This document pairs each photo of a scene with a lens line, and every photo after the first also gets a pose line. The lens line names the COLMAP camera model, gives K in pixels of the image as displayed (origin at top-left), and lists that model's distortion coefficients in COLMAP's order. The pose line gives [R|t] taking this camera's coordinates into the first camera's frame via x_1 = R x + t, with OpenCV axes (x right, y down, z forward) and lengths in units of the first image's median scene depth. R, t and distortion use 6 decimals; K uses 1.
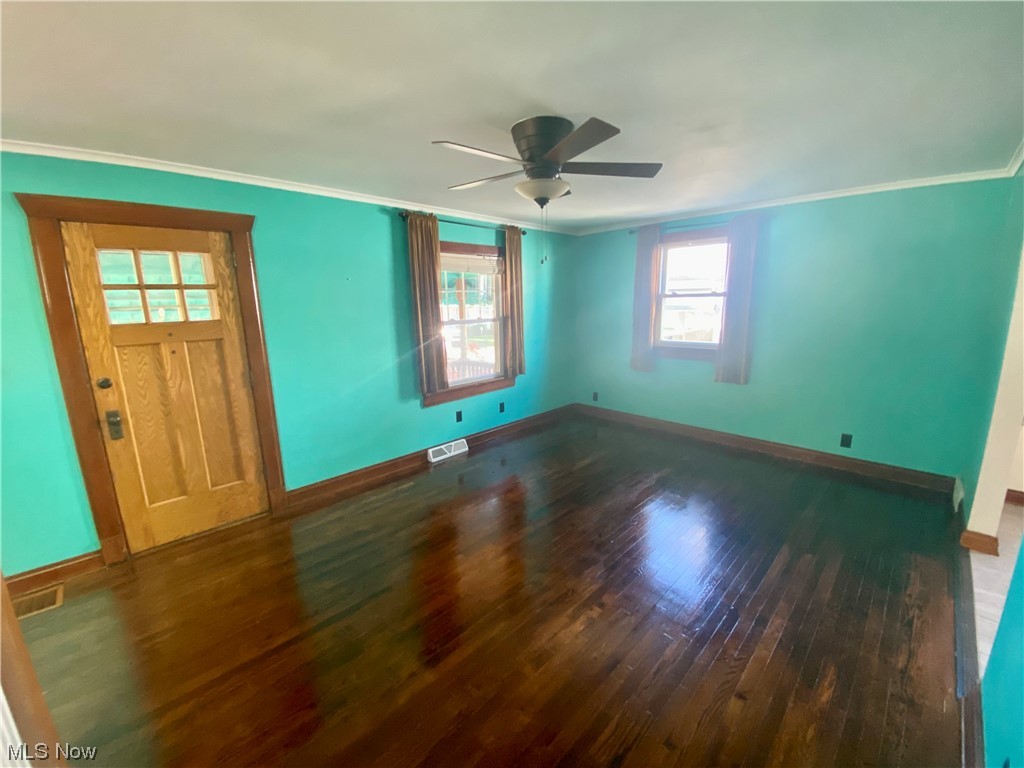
lens RADIAL K [[414.1, 0, 511.7], [0, 414.1, 377.9], [0, 0, 1]] dist [-0.002480, -0.005075]
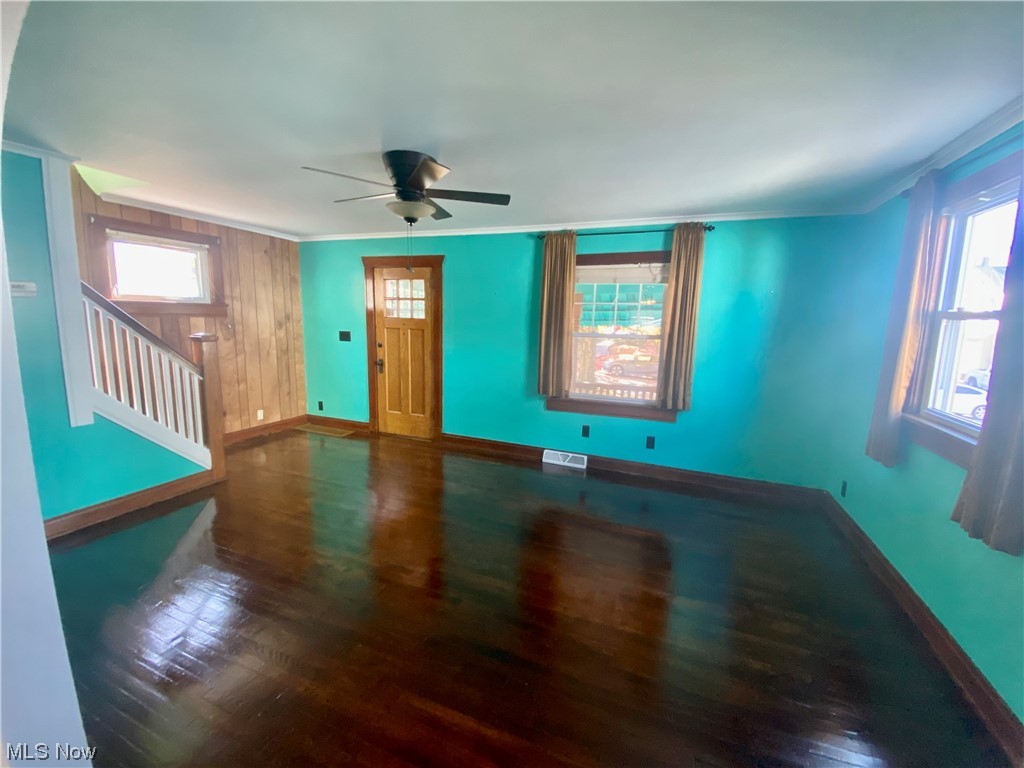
lens RADIAL K [[414.1, 0, 509.5], [0, 414.1, 382.9], [0, 0, 1]] dist [-0.002480, -0.005075]
pose [[0.382205, 0.166128, -0.909022, 0.812624], [-0.205958, 0.974278, 0.091457, -0.085434], [0.900833, 0.152265, 0.406589, 0.517005]]
